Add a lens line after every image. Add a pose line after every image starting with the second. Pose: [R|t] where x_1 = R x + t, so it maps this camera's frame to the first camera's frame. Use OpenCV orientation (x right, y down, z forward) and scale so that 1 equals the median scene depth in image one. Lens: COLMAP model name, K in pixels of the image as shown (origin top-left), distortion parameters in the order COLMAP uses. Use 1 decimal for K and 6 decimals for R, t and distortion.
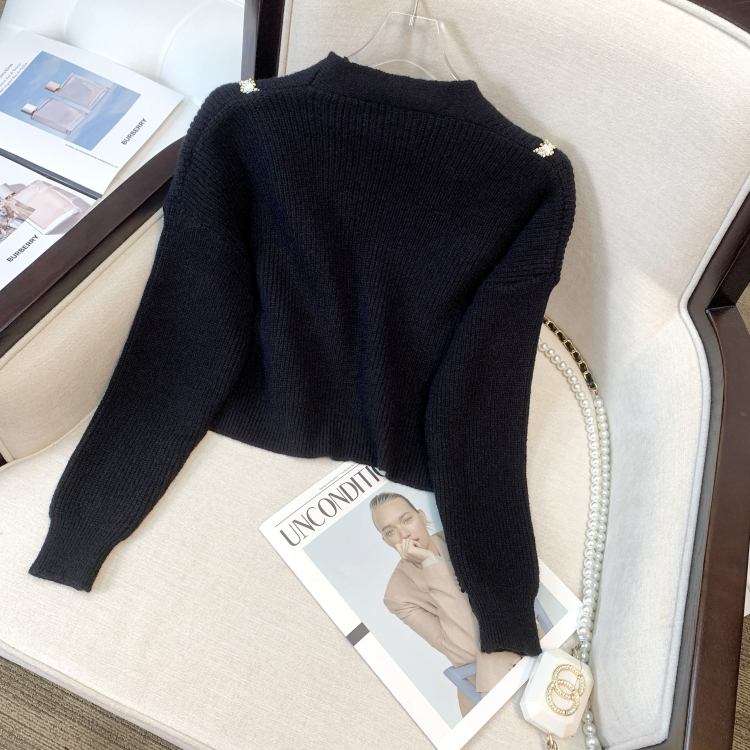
lens RADIAL K [[746.2, 0, 367.3], [0, 746.2, 363.7], [0, 0, 1]] dist [0.002727, 0.000000]
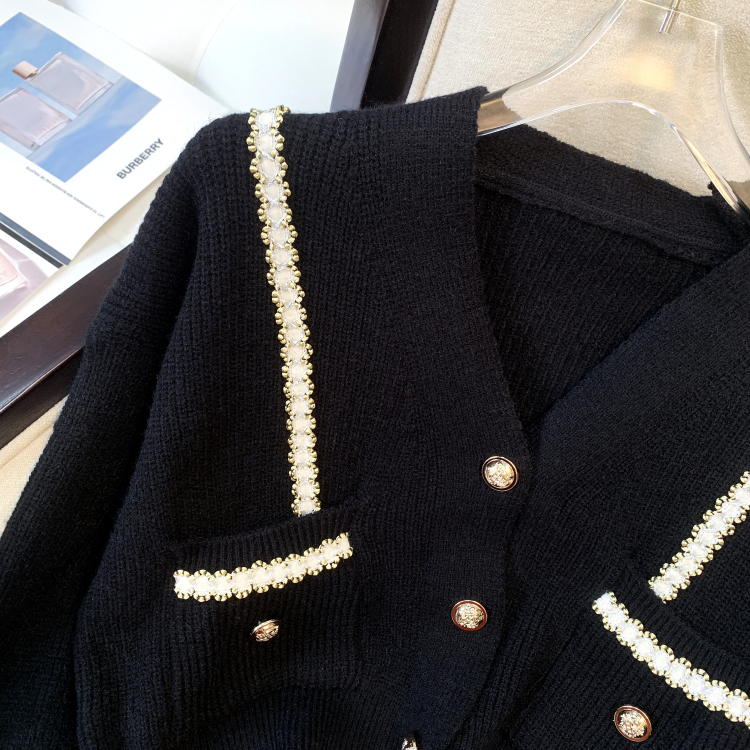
lens RADIAL K [[746.2, 0, 374.7], [0, 746.2, 355.7], [0, 0, 1]] dist [0.002727, 0.000000]
pose [[0.991044, 0.131867, -0.021054, -0.113828], [-0.132146, 0.991152, -0.012452, -0.221257], [0.019226, 0.015122, 0.999701, 0.514386]]
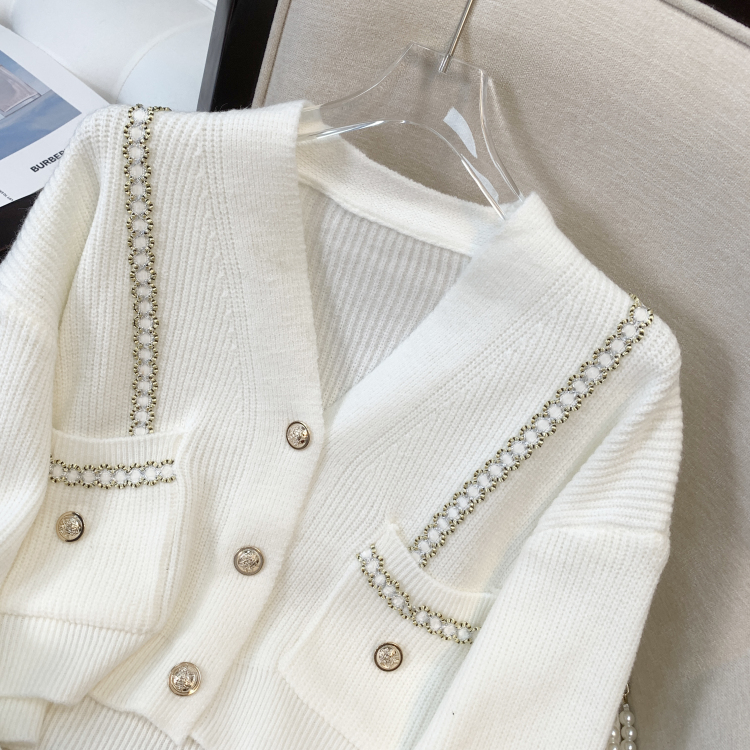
lens RADIAL K [[746.2, 0, 372.7], [0, 746.2, 379.1], [0, 0, 1]] dist [0.002727, 0.000000]
pose [[0.974577, 0.223912, 0.007882, 0.033184], [-0.221902, 0.969492, -0.104134, -0.131841], [-0.030959, 0.099737, 0.994532, 0.402226]]
